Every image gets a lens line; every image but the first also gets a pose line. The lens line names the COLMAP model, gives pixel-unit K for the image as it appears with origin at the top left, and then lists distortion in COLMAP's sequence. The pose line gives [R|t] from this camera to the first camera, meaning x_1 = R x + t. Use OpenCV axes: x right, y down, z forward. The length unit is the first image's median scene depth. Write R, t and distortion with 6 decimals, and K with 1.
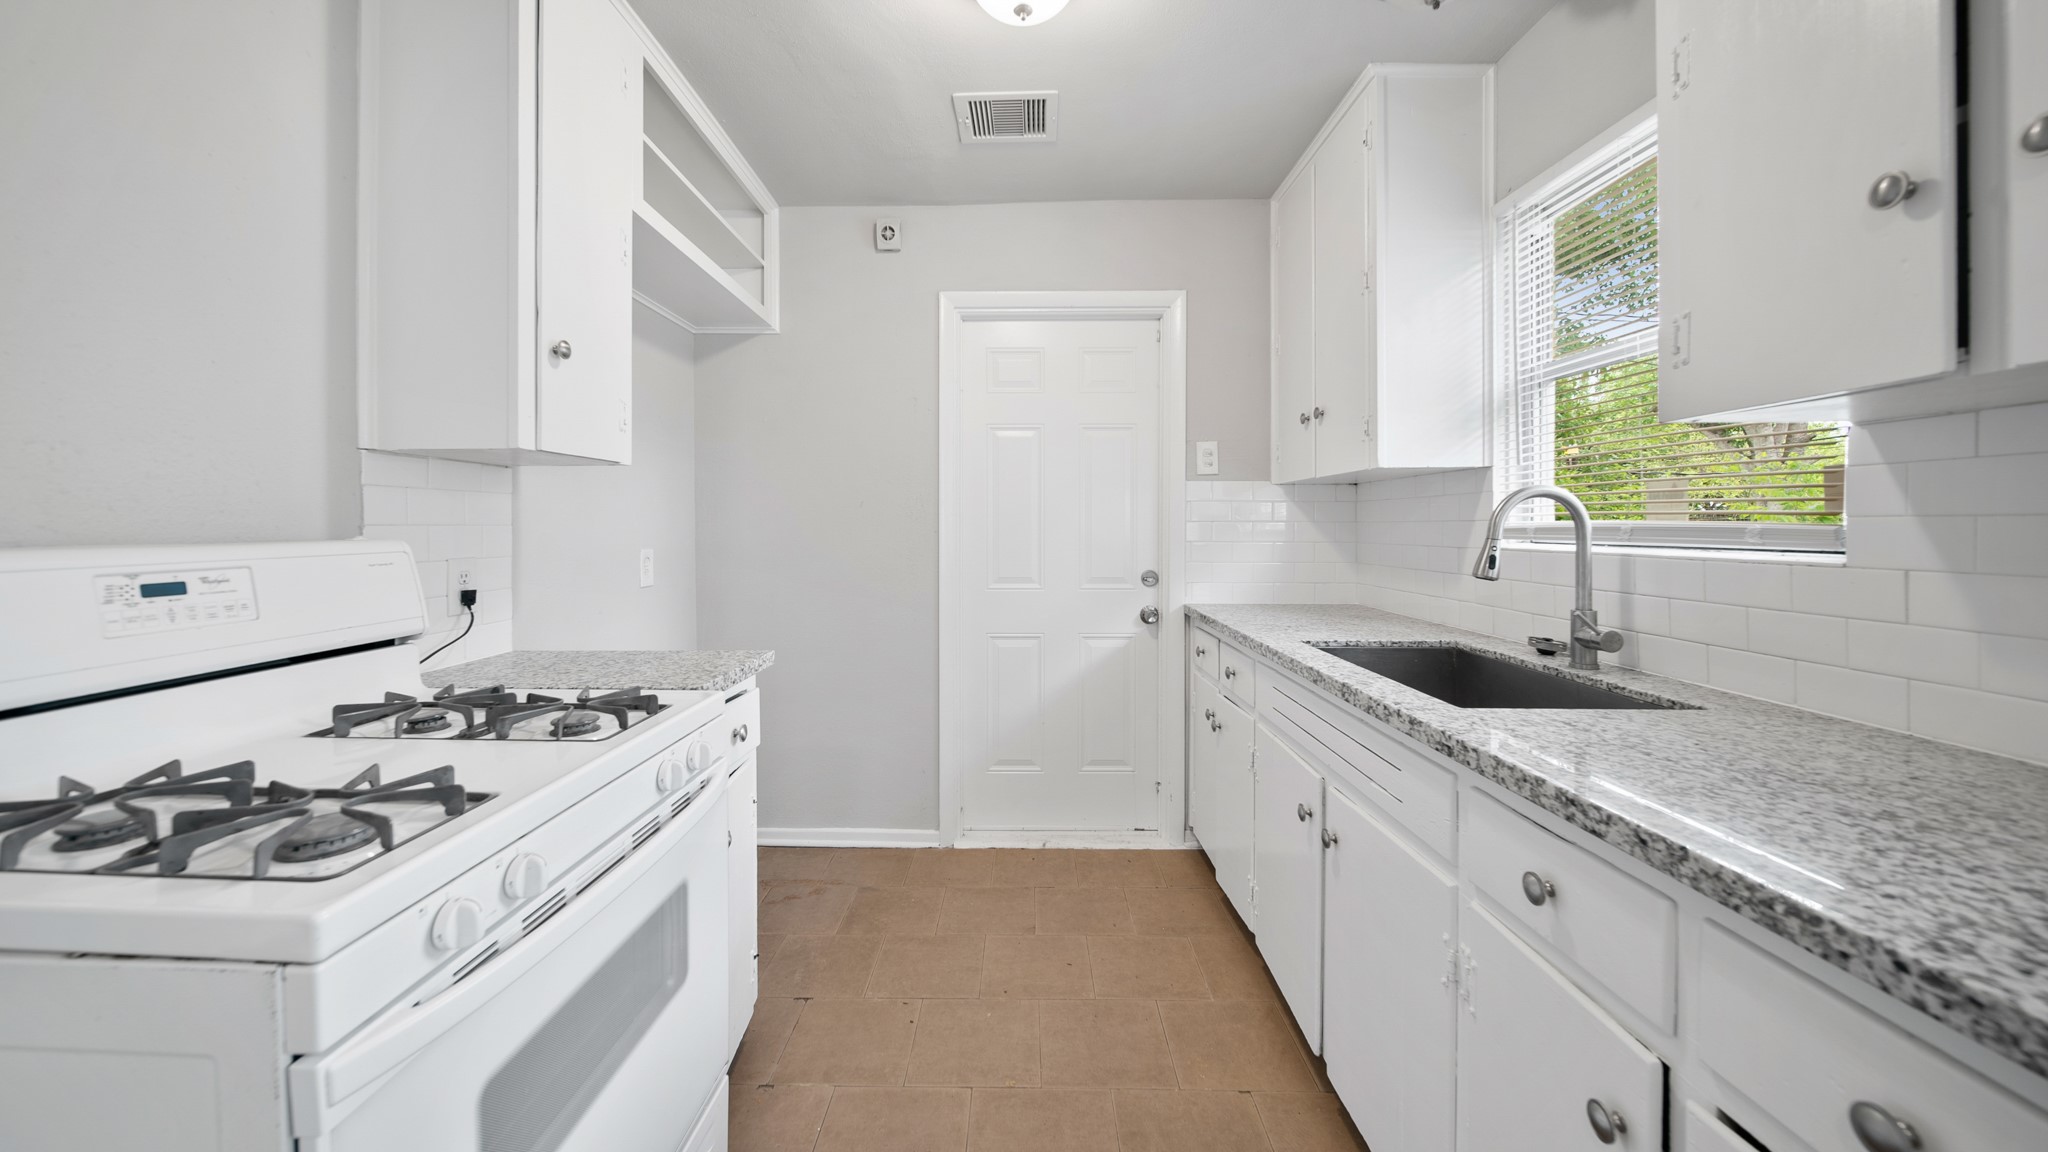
lens RADIAL K [[726.2, 0, 999.3], [0, 726.2, 529.7], [0, 0, 1]] dist [-0.000395, -0.000015]
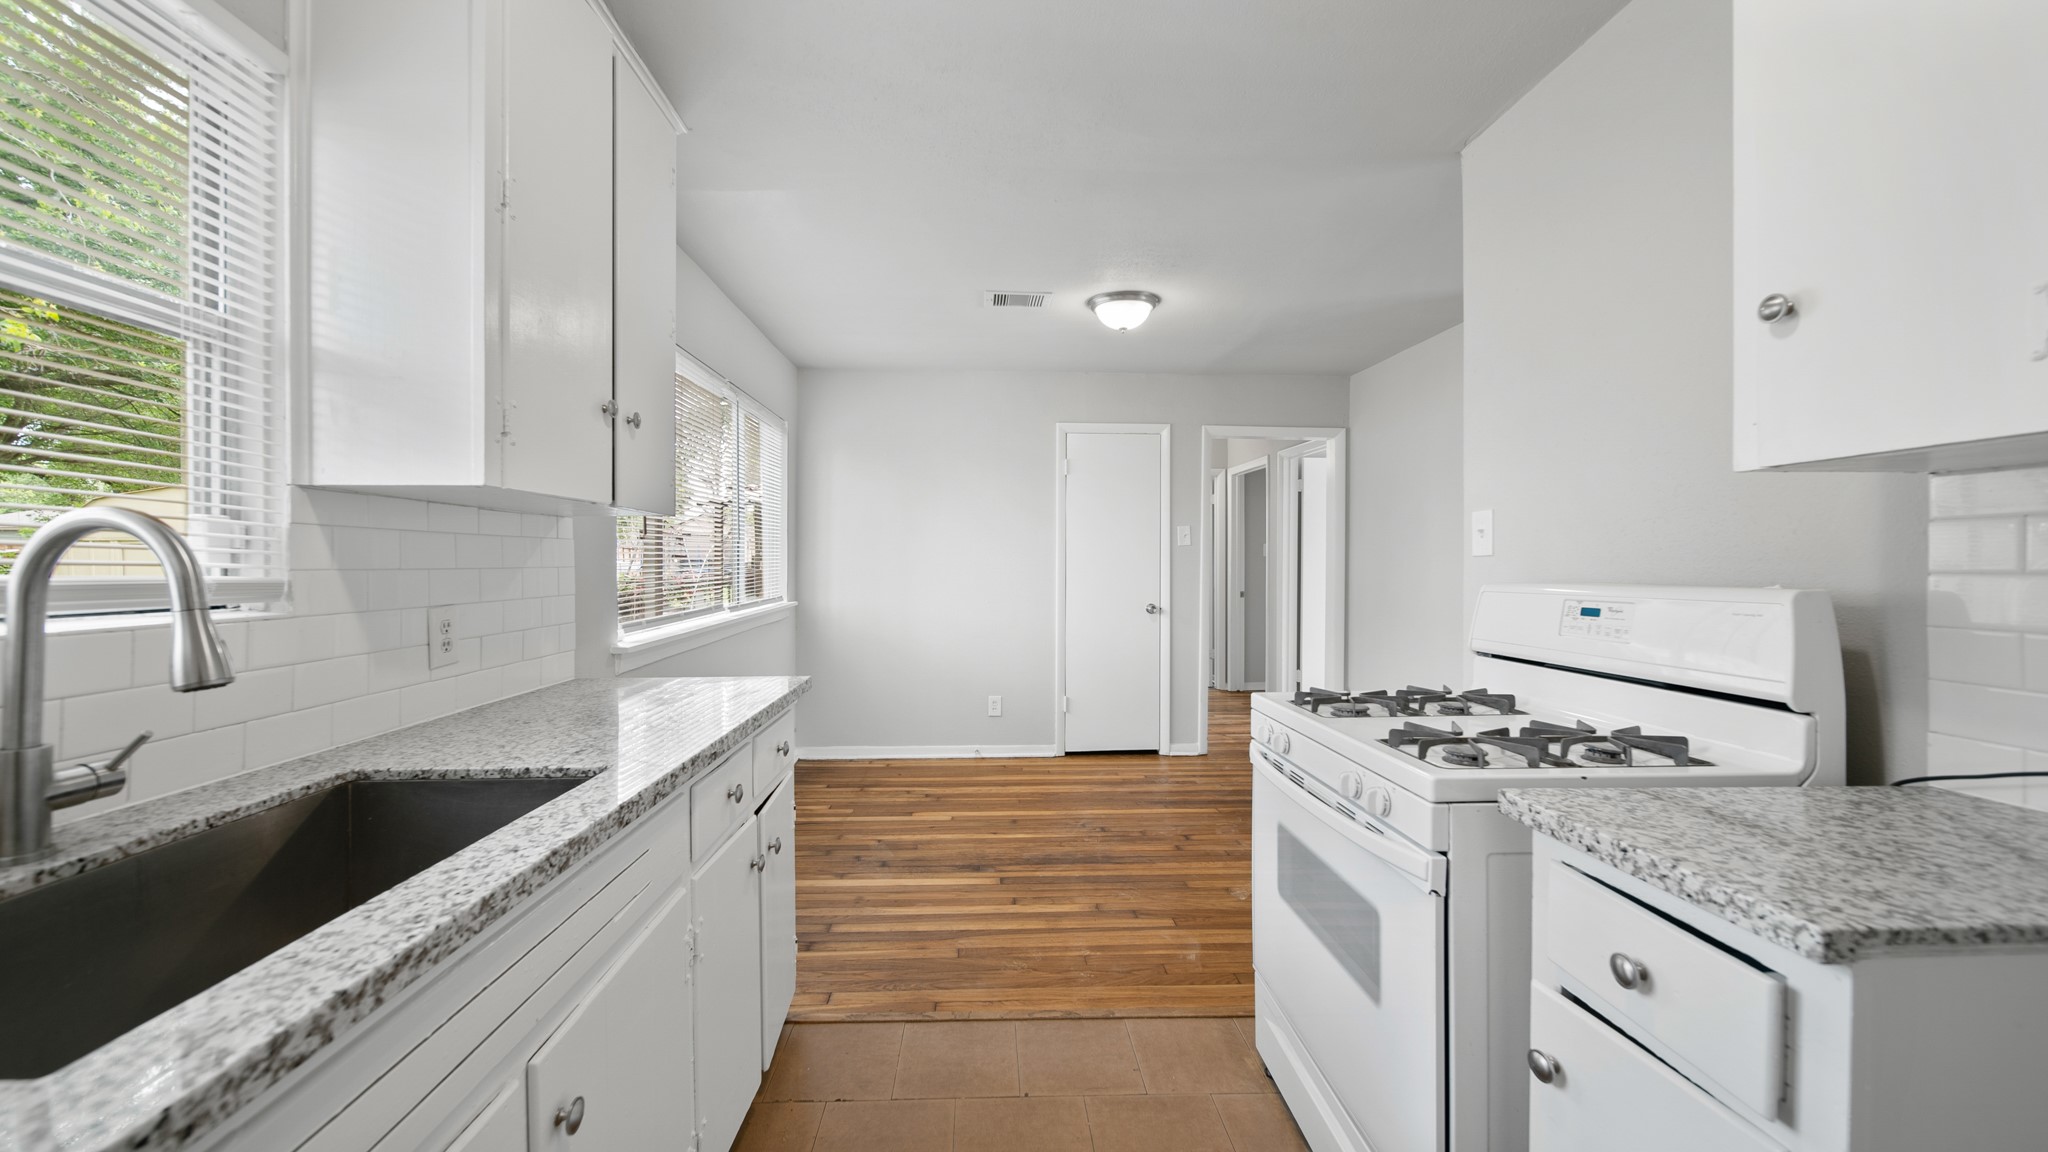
lens RADIAL K [[732.0, 0, 1015.1], [0, 732.0, 562.3], [0, 0, 1]] dist [-0.000233, -0.000002]
pose [[-0.996892, 0.002804, -0.078725, 0.085617], [0.002745, 0.999996, 0.000852, -0.011938], [0.078727, 0.000633, -0.996896, 0.978607]]
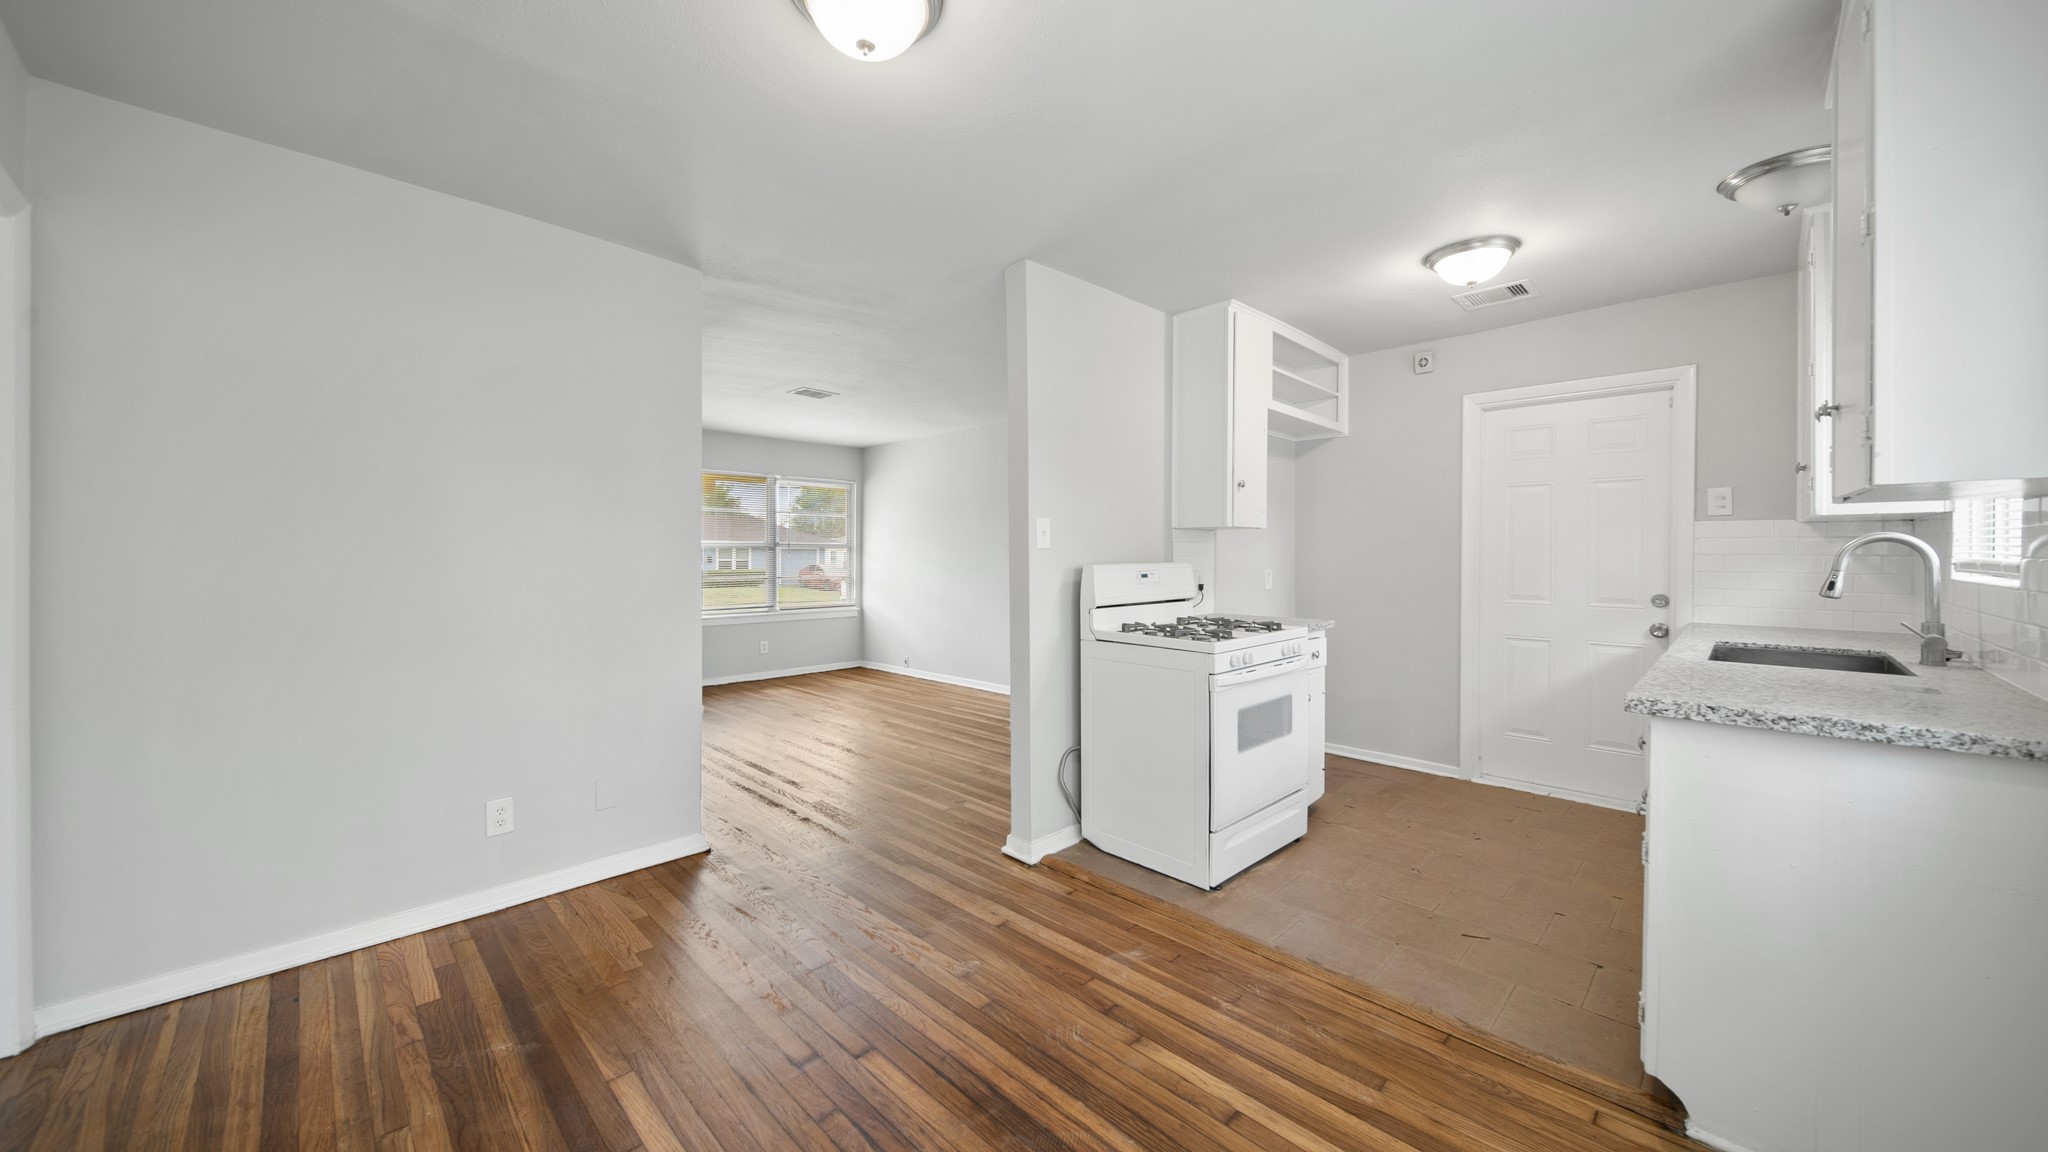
lens RADIAL K [[732.0, 0, 1015.1], [0, 732.0, 562.3], [0, 0, 1]] dist [-0.000233, -0.000002]
pose [[0.727641, 0.010328, -0.685880, 0.310159], [-0.005421, 0.999942, 0.009307, -0.004203], [0.685937, -0.003054, 0.727655, -0.770331]]
